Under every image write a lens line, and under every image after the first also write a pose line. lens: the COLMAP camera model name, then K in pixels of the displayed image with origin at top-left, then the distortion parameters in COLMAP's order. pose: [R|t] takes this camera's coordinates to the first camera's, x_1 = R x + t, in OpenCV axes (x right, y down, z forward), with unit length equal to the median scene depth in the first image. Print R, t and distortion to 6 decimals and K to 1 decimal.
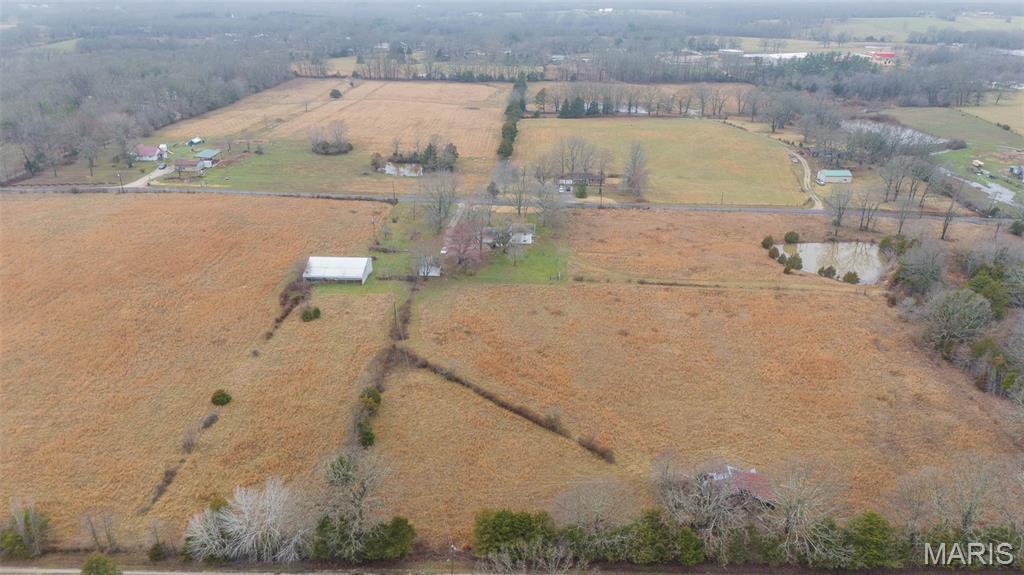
lens RADIAL K [[744.4, 0, 514.9], [0, 744.4, 291.6], [0, 0, 1]] dist [0.090883, -0.091073]
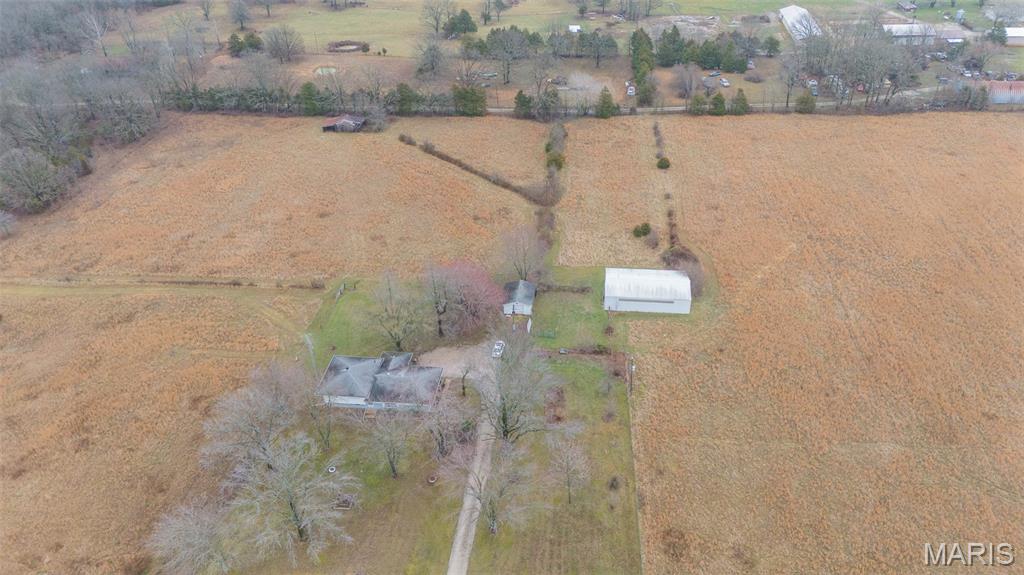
lens RADIAL K [[744.4, 0, 514.9], [0, 744.4, 291.6], [0, 0, 1]] dist [0.090883, -0.091073]
pose [[-0.997186, -0.030282, 0.068578, -0.119669], [0.041015, 0.545344, 0.837208, -0.472739], [-0.062751, 0.837665, -0.542567, 1.048048]]
